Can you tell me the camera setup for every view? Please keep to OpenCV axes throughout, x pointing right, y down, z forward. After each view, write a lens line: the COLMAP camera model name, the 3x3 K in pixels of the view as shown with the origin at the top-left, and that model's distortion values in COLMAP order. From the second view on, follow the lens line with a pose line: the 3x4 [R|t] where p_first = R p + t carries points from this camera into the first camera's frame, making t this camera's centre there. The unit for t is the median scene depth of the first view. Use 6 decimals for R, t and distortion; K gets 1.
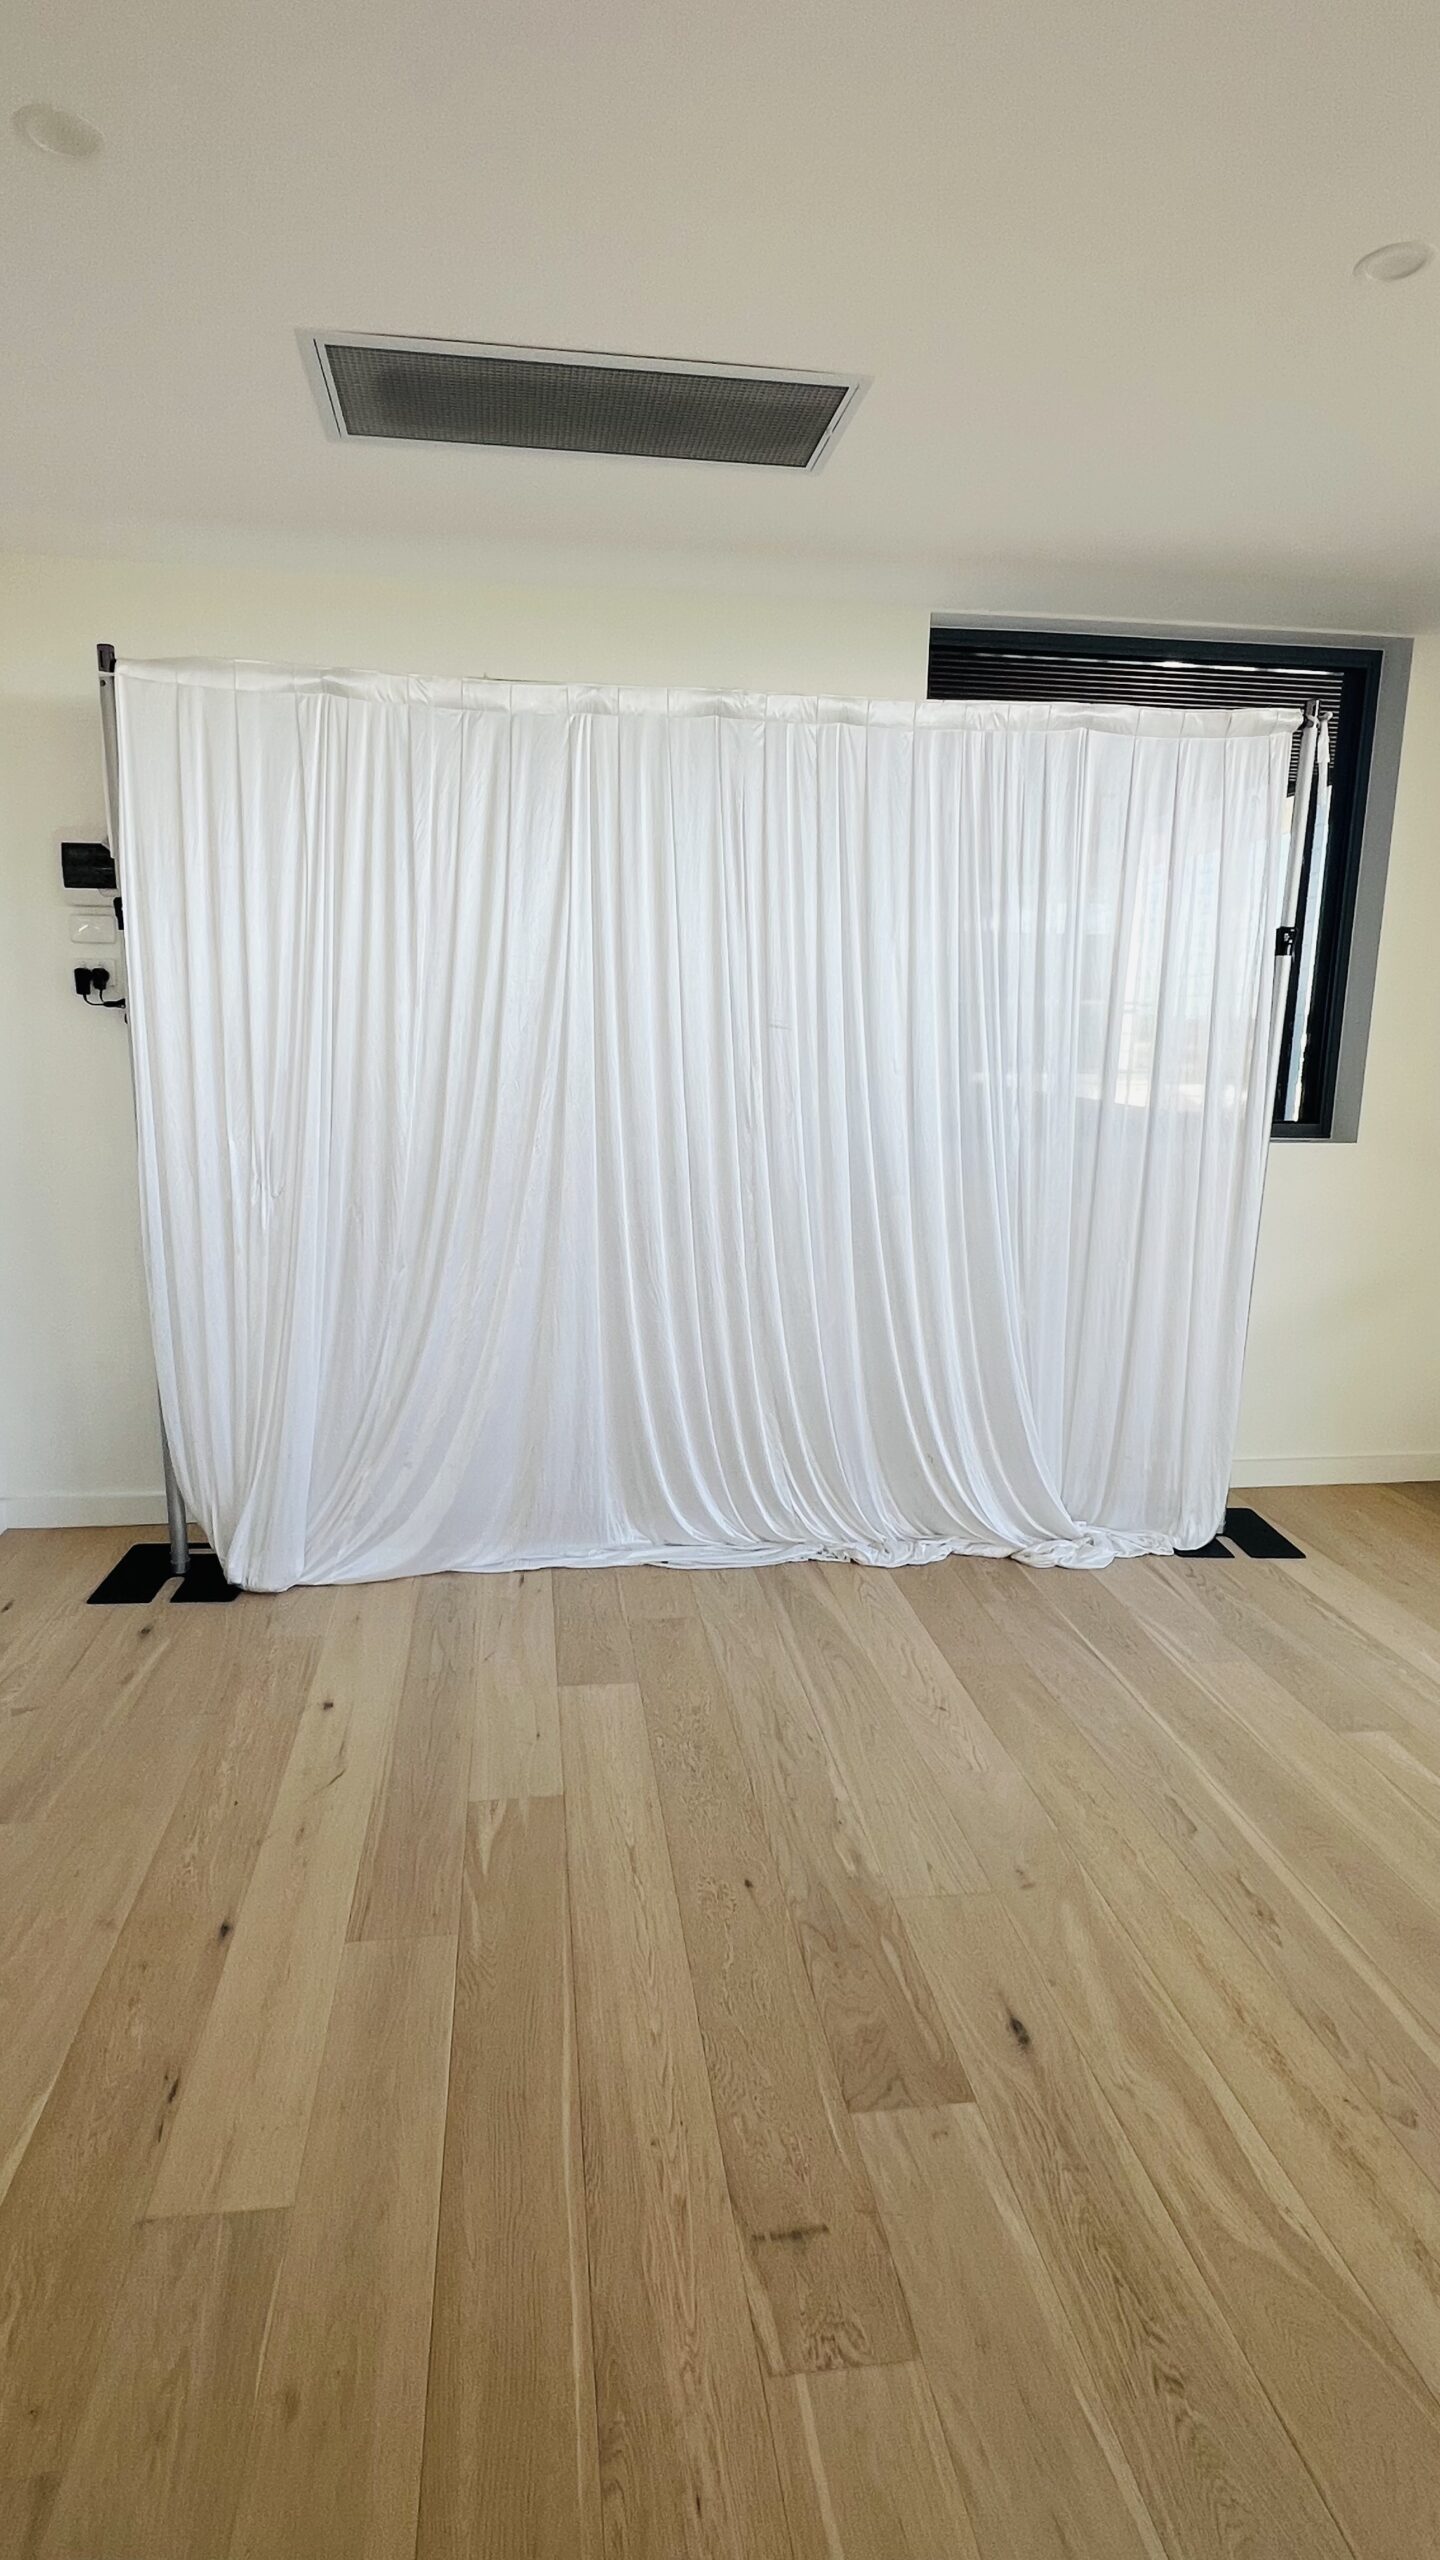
lens RADIAL K [[1276.9, 0, 686.1], [0, 1276.9, 1258.7], [0, 0, 1]] dist [-0.001526, -0.000169]
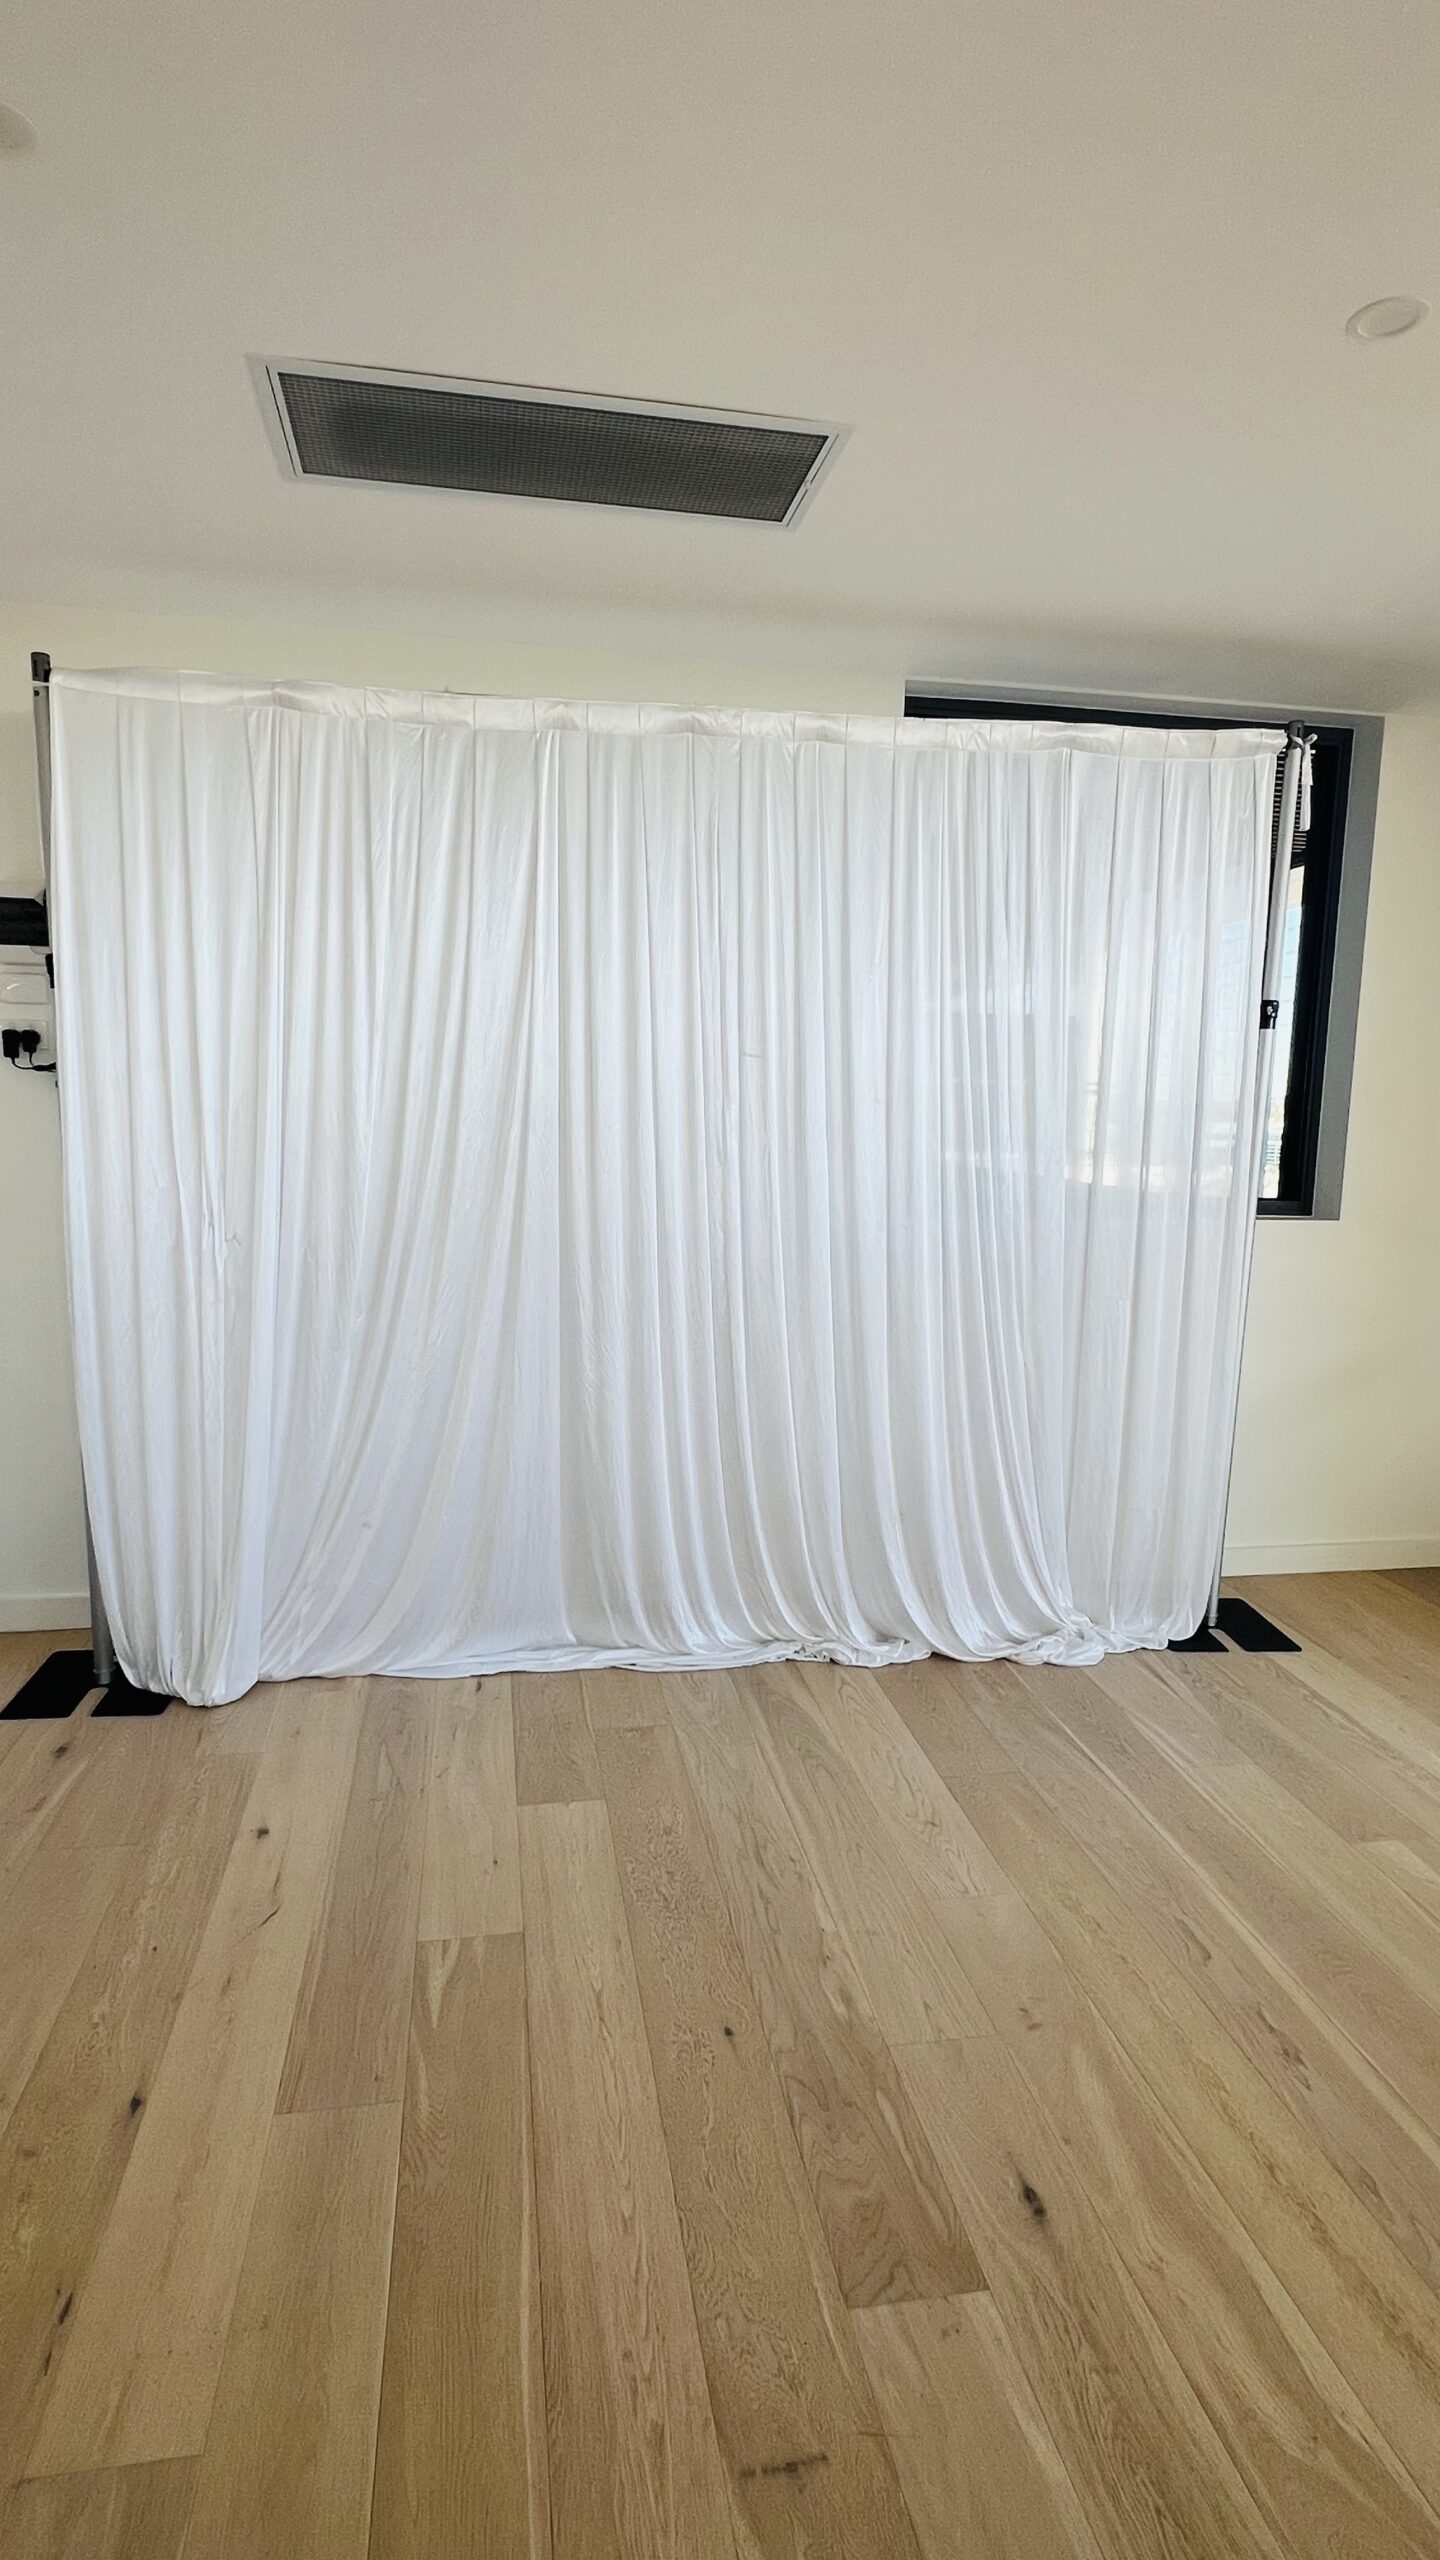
lens RADIAL K [[1292.4, 0, 706.8], [0, 1292.4, 1275.8], [0, 0, 1]] dist [0.000823, -0.000410]
pose [[0.999003, 0.000911, 0.044635, -0.006589], [0.001295, 0.998780, -0.049370, 0.000227], [-0.044626, 0.049379, 0.997783, 0.051254]]
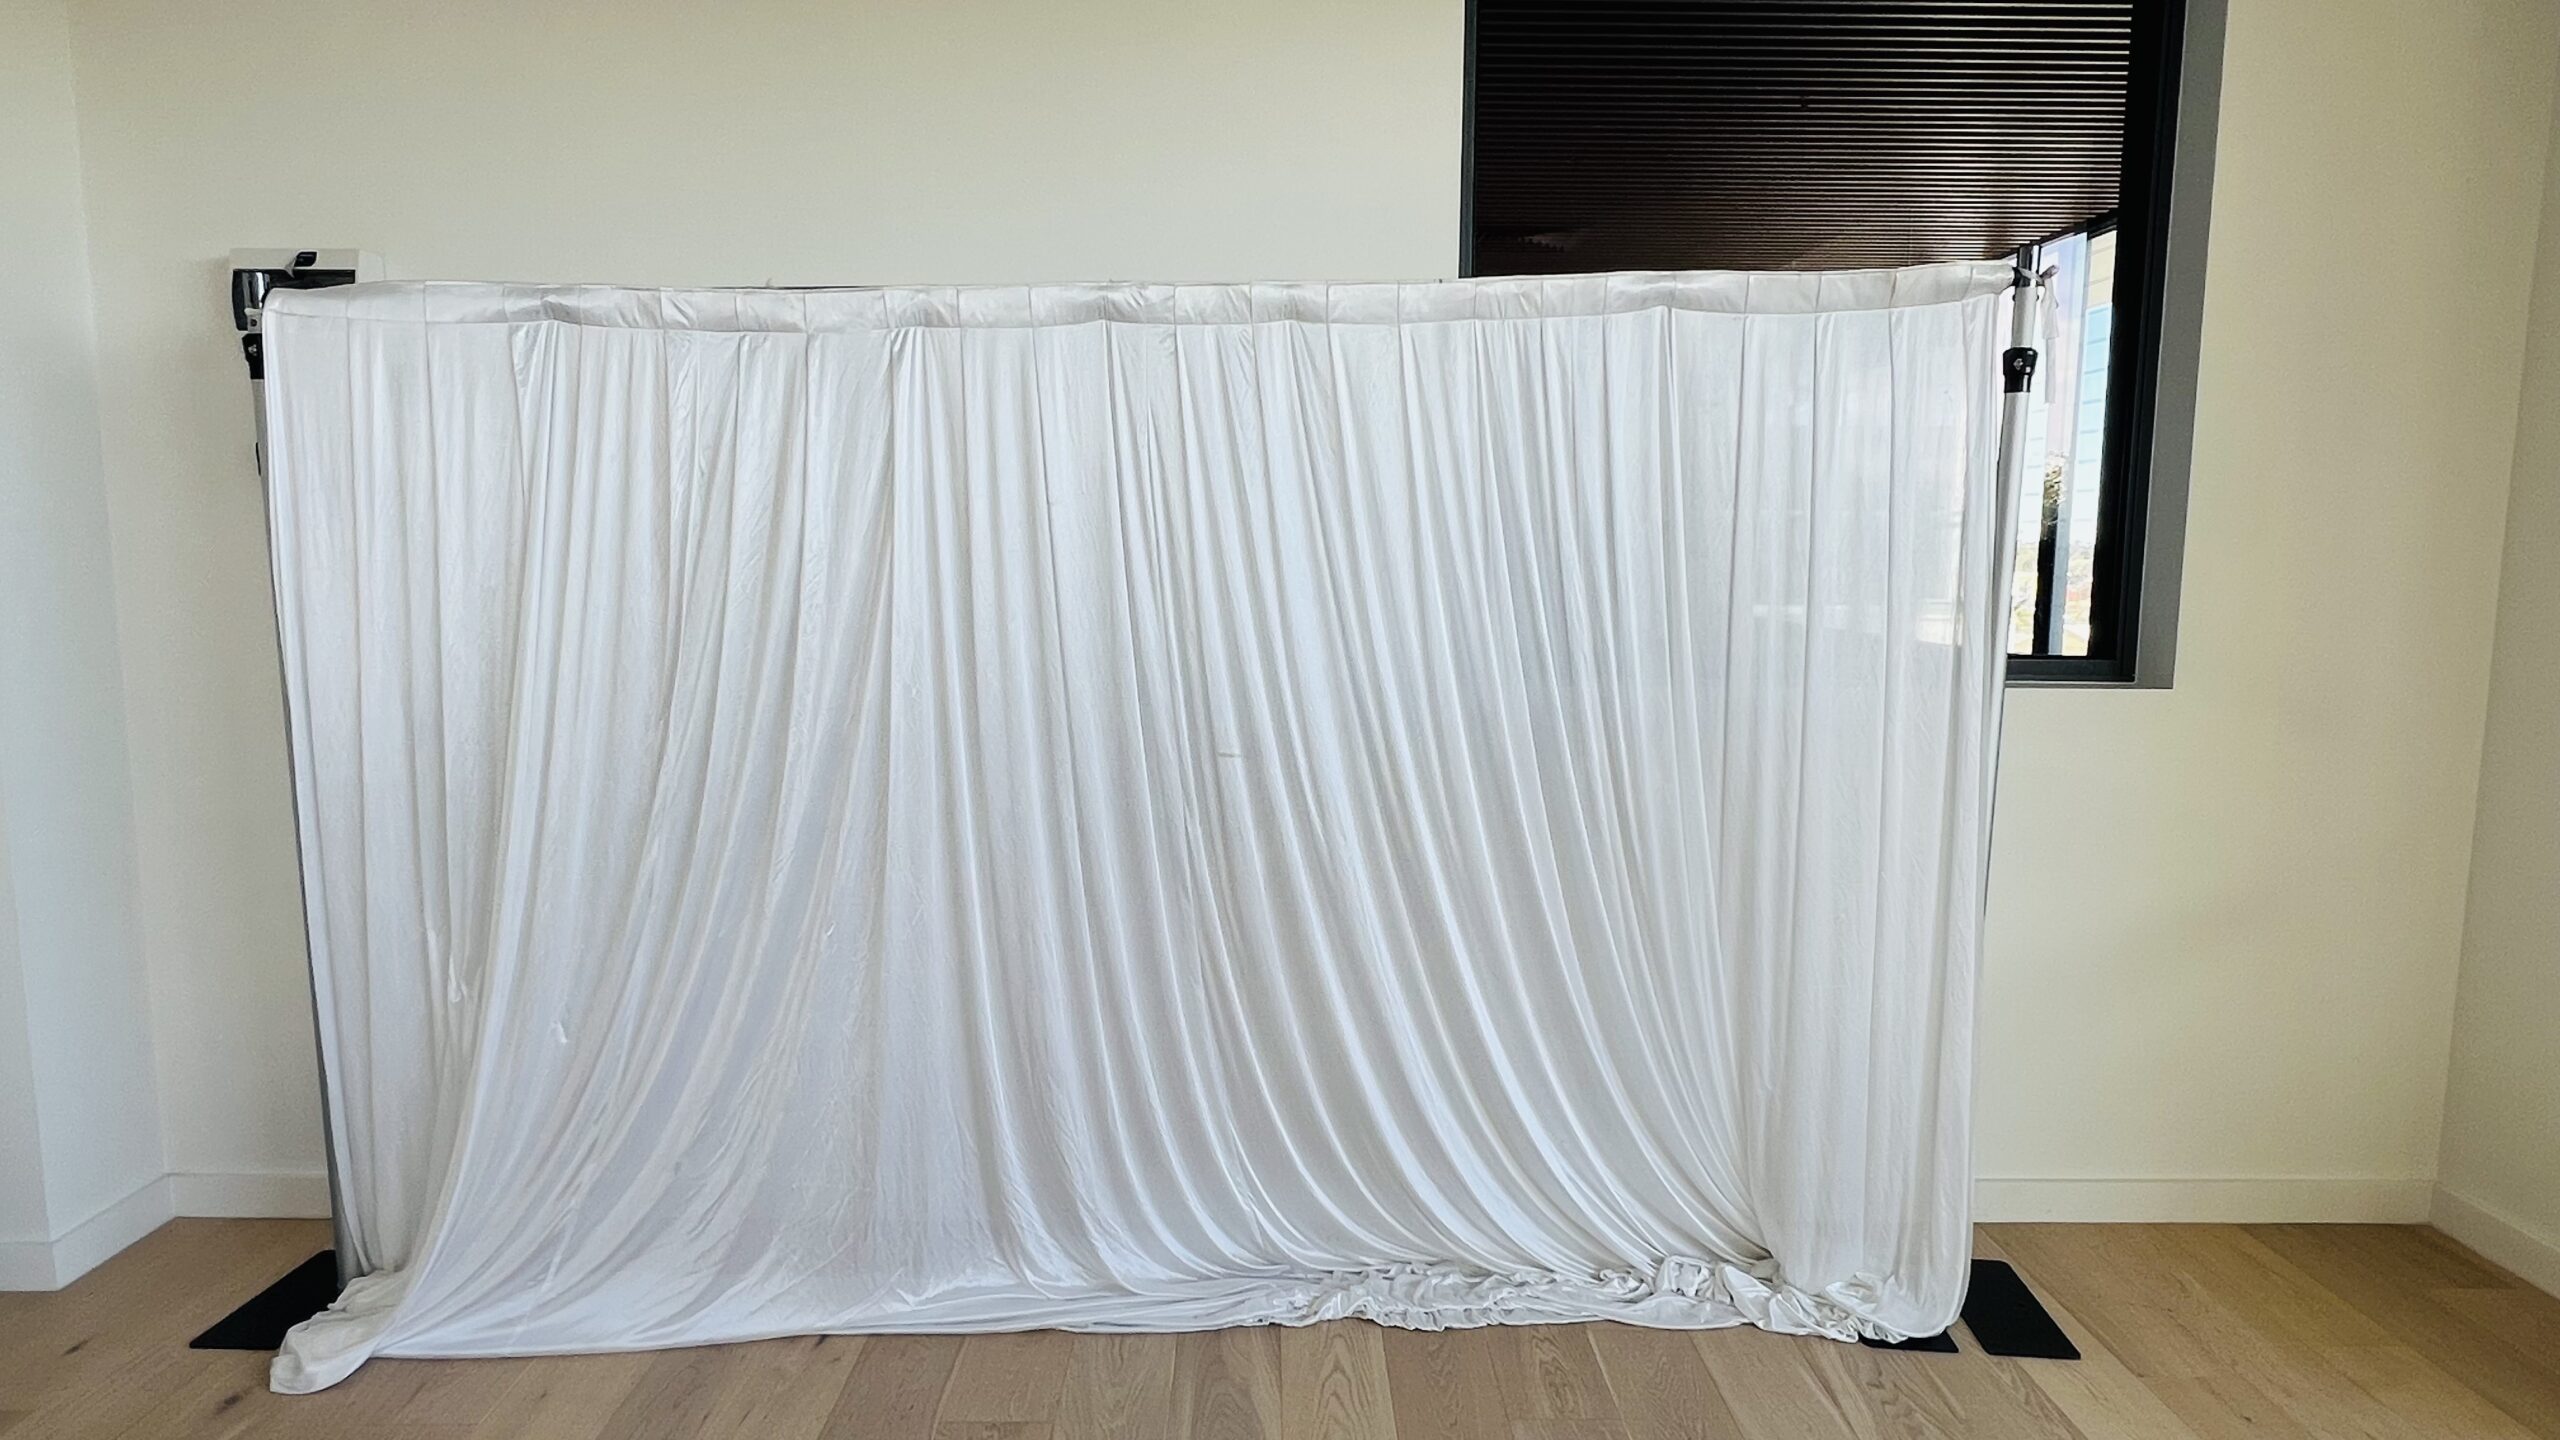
lens RADIAL K [[1530.7, 0, 1266.8], [0, 1530.7, 732.6], [0, 0, 1]] dist [-0.000374, -0.000795]
pose [[0.992983, 0.006242, -0.118088, 0.250466], [-0.014042, 0.997765, -0.065334, -0.018285], [0.117417, 0.066534, 0.990851, 0.281596]]
